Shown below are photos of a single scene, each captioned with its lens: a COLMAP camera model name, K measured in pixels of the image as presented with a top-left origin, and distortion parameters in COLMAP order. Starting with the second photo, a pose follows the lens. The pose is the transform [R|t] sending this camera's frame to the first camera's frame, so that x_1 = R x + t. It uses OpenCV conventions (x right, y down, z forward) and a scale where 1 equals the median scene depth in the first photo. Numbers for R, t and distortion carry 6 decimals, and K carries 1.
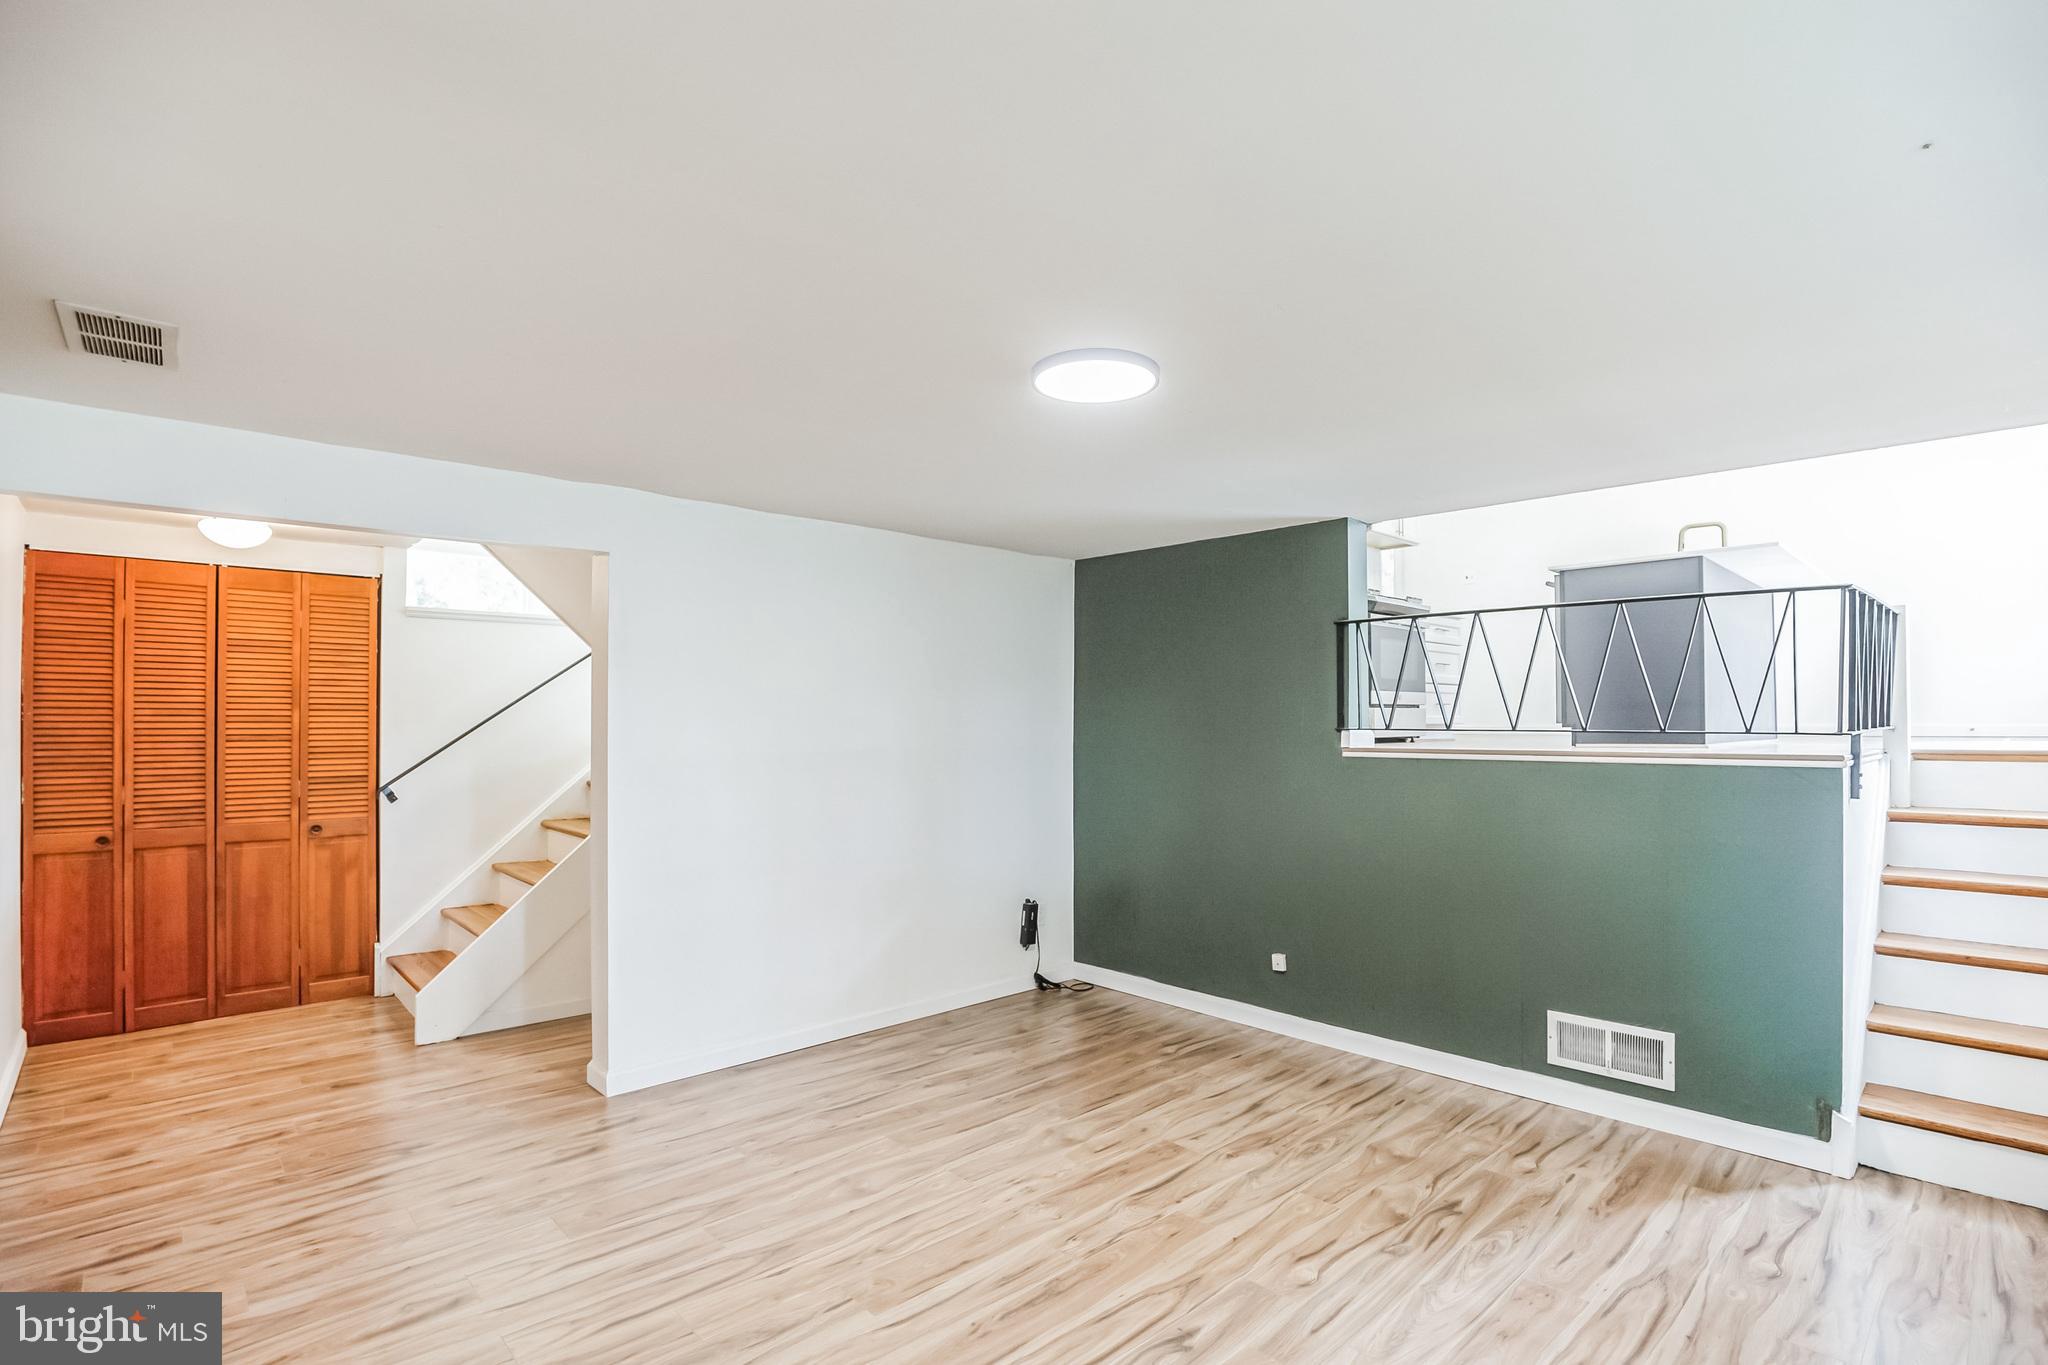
lens RADIAL K [[969.7, 0, 1034.6], [0, 969.7, 713.6], [0, 0, 1]] dist [-0.035882, 0.005785]
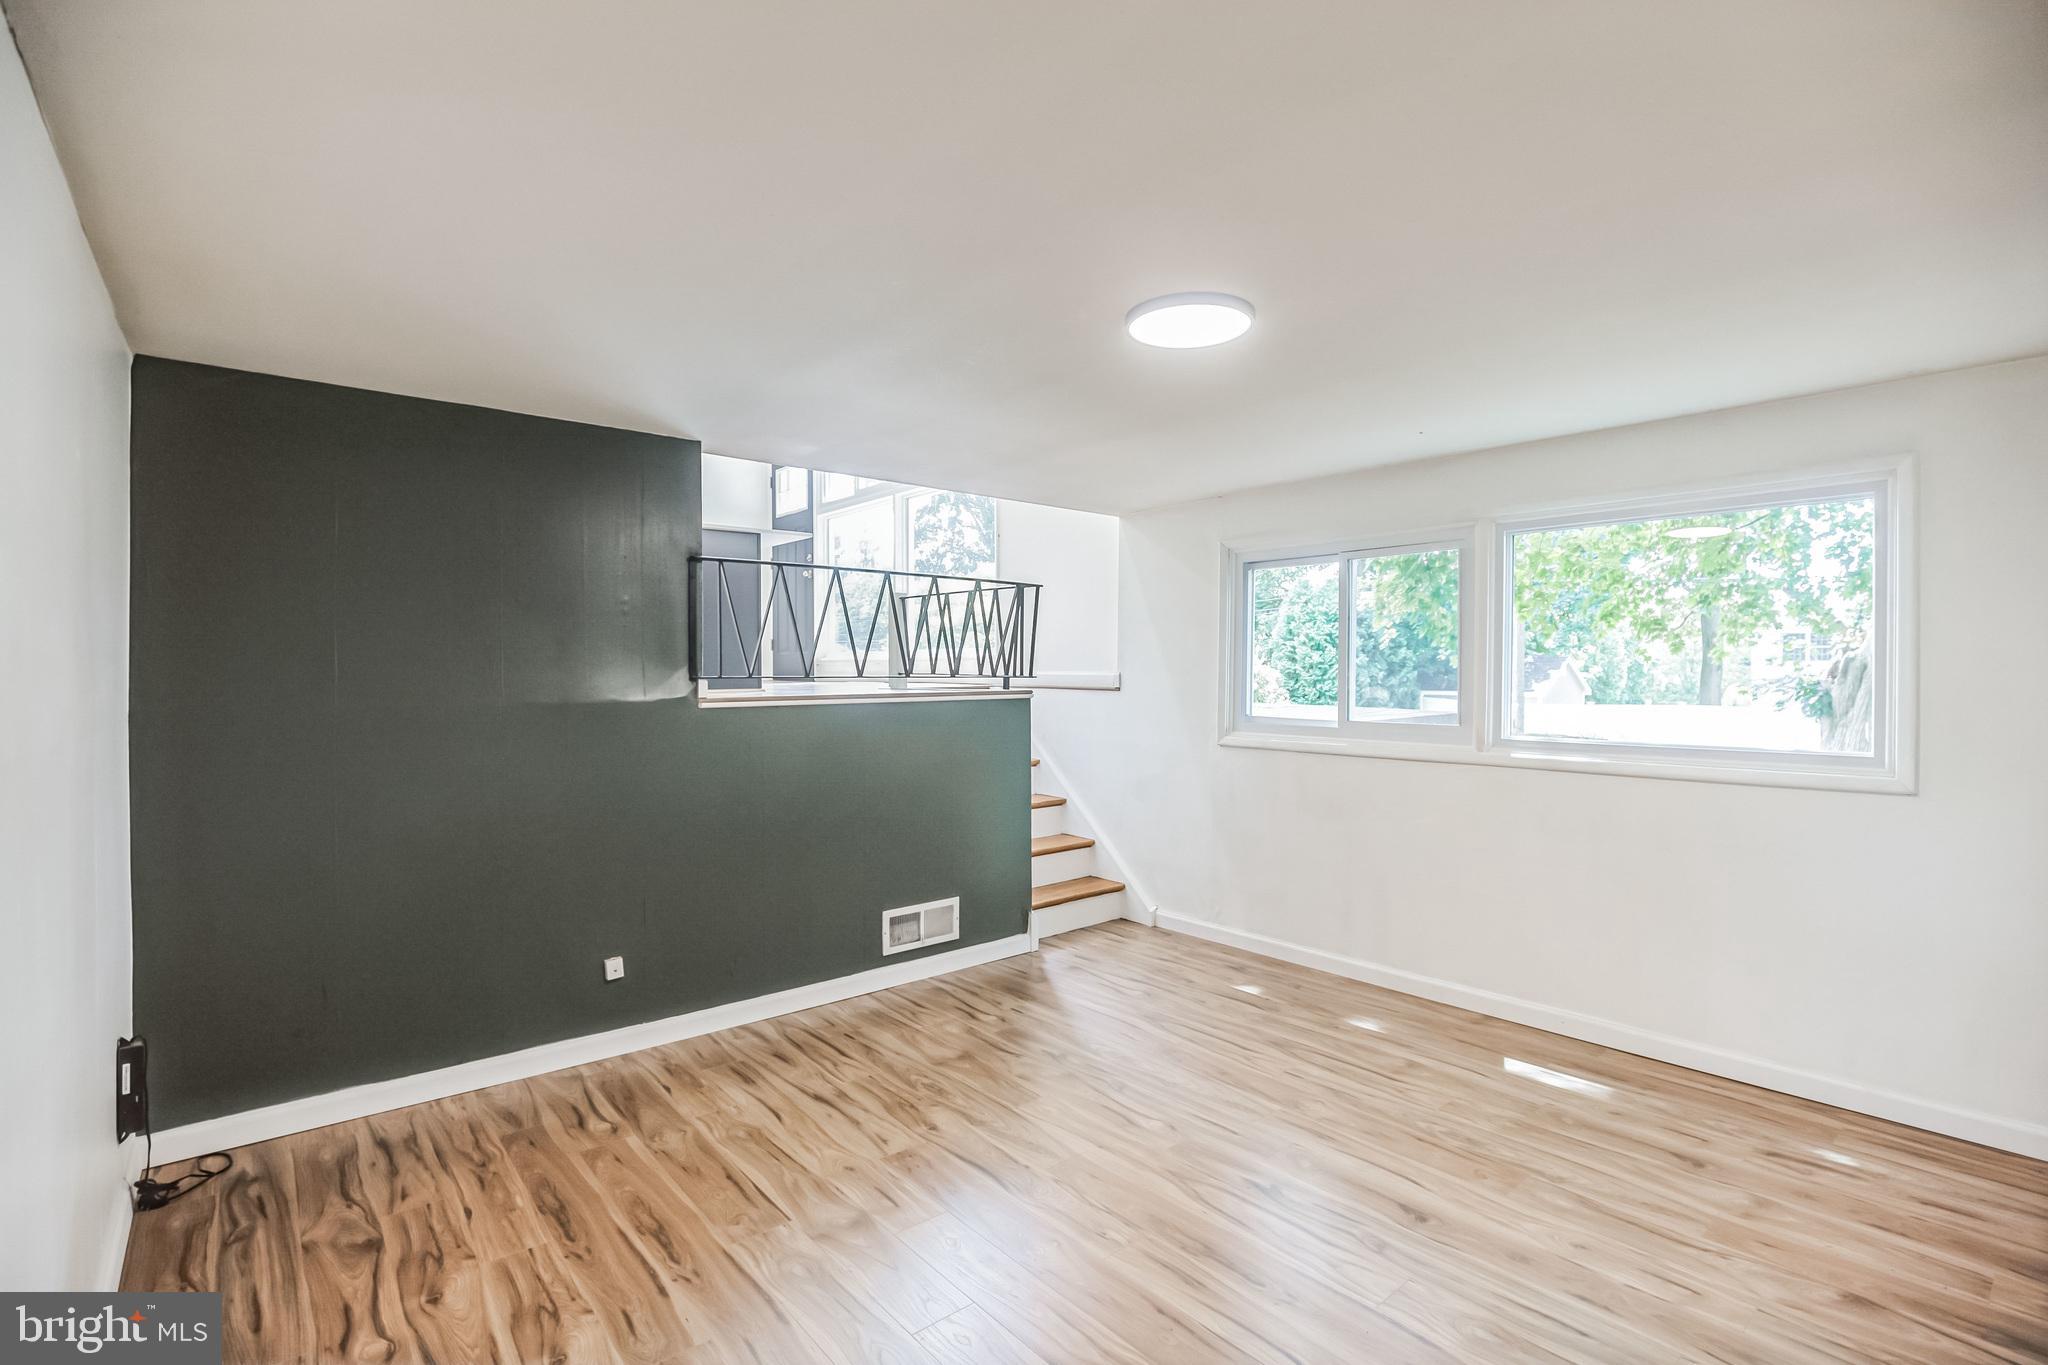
lens RADIAL K [[960.3, 0, 1013.6], [0, 960.3, 674.8], [0, 0, 1]] dist [-0.036980, 0.007008]
pose [[0.059039, -0.004402, 0.998246, -0.614136], [-0.006444, 0.999968, 0.004791, 0.008503], [-0.998235, -0.006716, 0.059008, 0.737903]]
